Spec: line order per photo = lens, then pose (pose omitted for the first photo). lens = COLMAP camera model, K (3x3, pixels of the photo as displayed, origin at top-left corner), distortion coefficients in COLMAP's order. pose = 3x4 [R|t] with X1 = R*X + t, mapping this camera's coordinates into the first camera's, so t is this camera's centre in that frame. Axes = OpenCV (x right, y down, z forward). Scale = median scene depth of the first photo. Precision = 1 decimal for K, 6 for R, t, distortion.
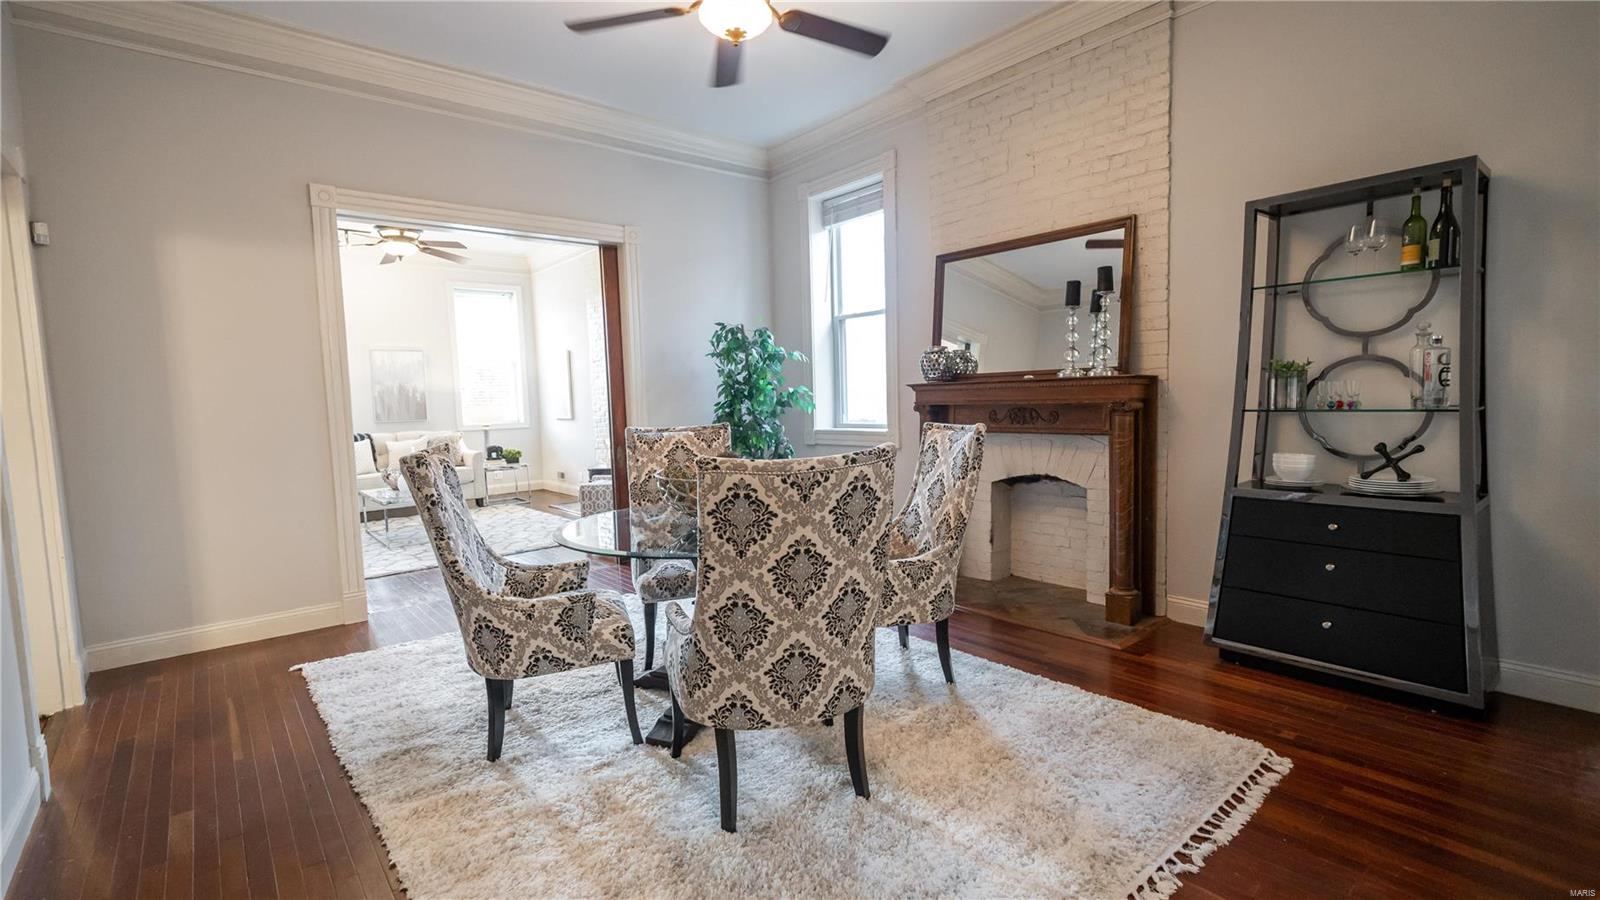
lens RADIAL K [[719.9, 0, 799.3], [0, 719.9, 449.4], [0, 0, 1]] dist [0.001787, 0.000153]
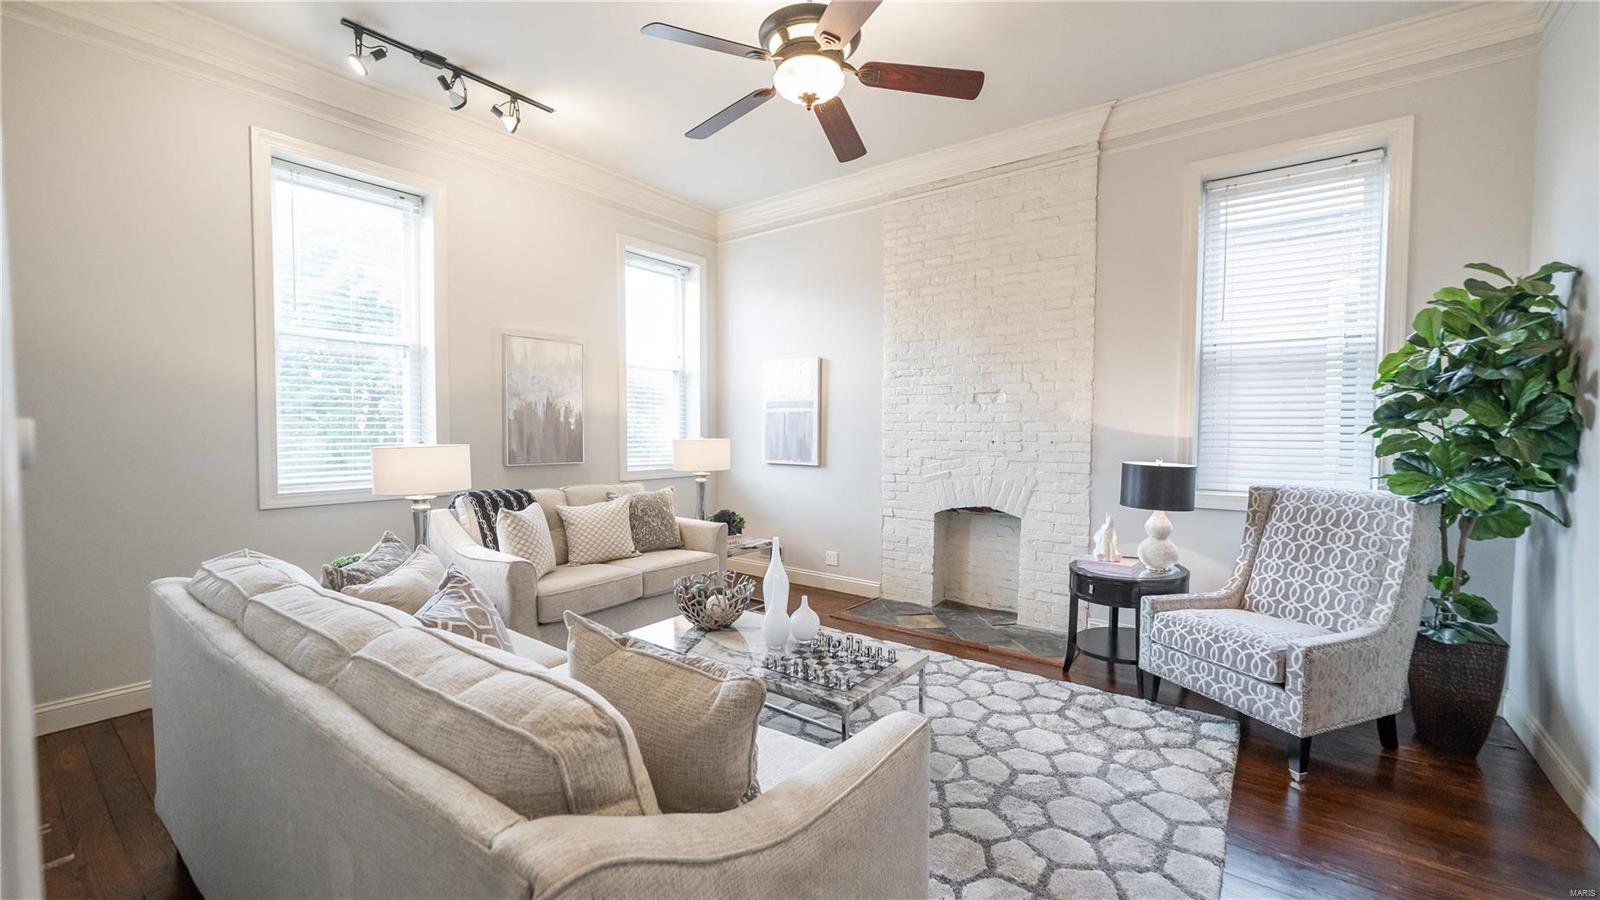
lens RADIAL K [[632.6, 0, 799.4], [0, 632.6, 458.5], [0, 0, 1]] dist [-0.001988, -0.000123]
pose [[0.974574, 0.024101, 0.222768, -0.474020], [-0.016445, 0.999211, -0.036159, -0.029364], [-0.223463, 0.031576, 0.974201, 0.475105]]
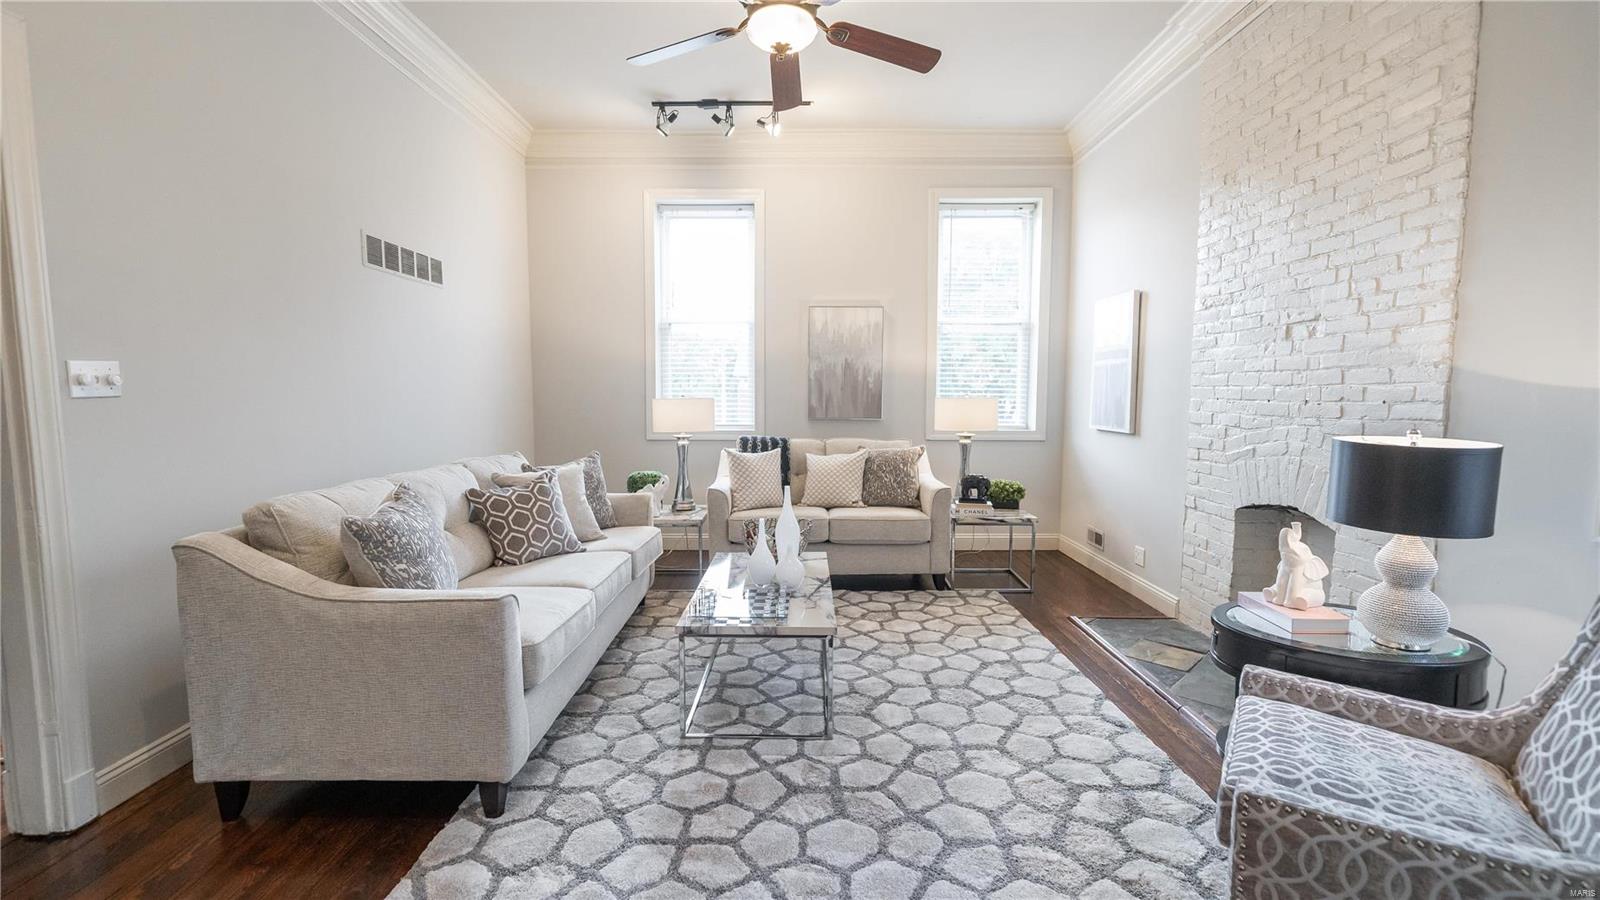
lens RADIAL K [[695.8, 0, 797.6], [0, 695.8, 454.6], [0, 0, 1]] dist [0.001425, 0.000233]
pose [[0.764629, 0.088852, -0.638316, -0.193704], [-0.075697, 0.995977, 0.047962, -0.034988], [0.640010, 0.011646, 0.768279, 0.511319]]
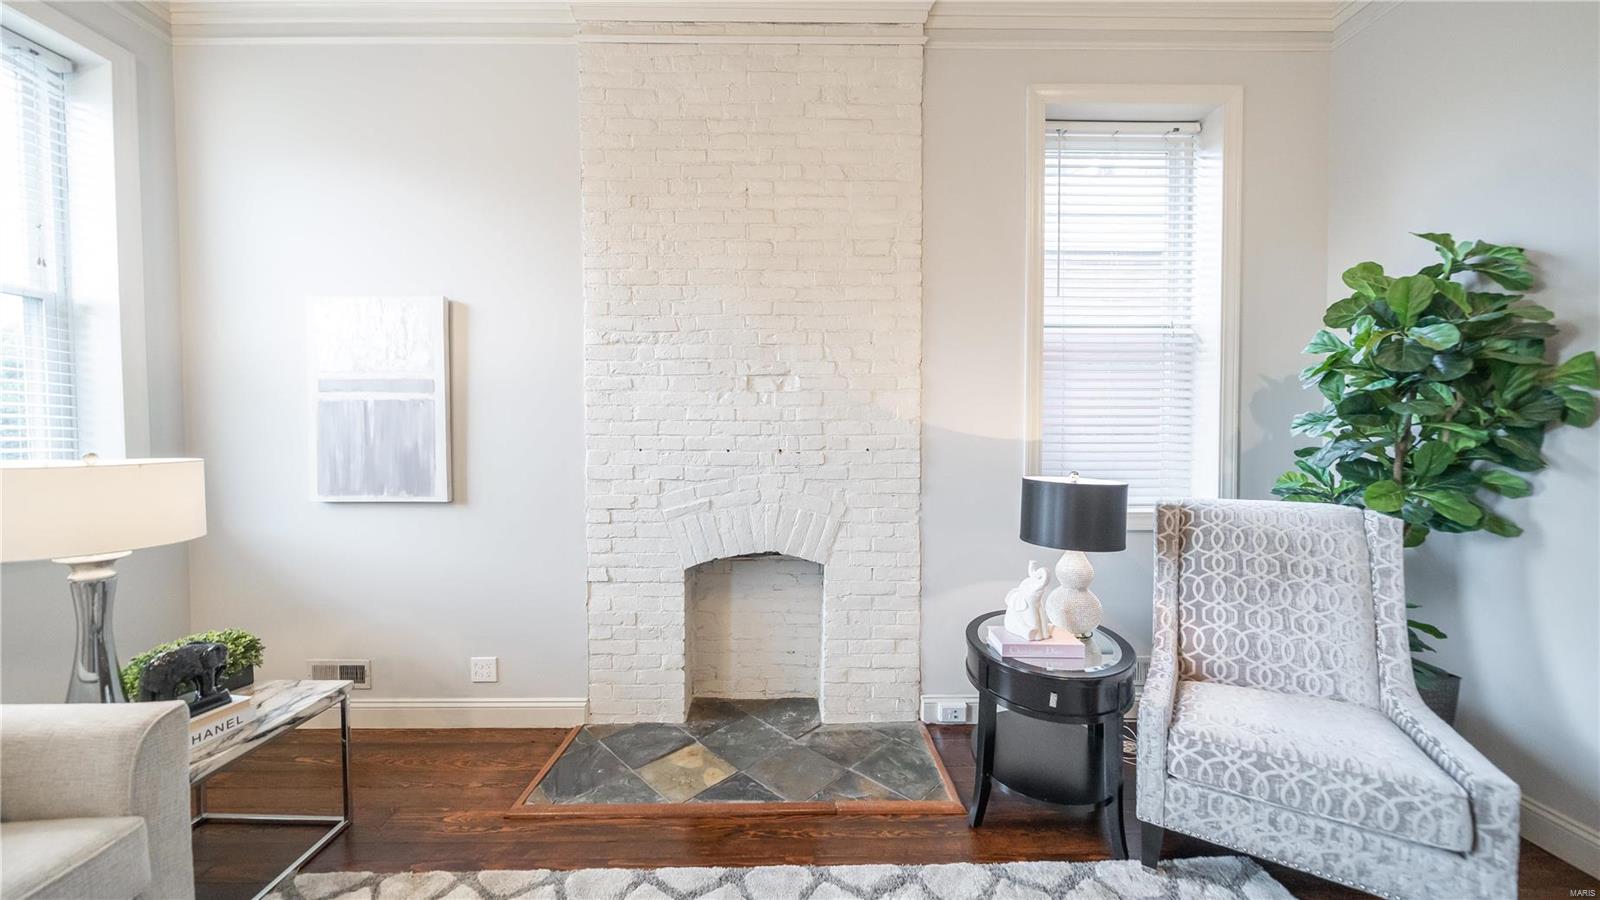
lens RADIAL K [[559.6, 0, 800.0], [0, 559.6, 450.0], [0, 0, 1]] dist [-0.006706, 0.000072]
pose [[0.633806, 0.005218, 0.773474, -0.430110], [0.043553, 0.998150, -0.042423, -0.050365], [-0.772265, 0.060575, 0.632406, 0.730703]]
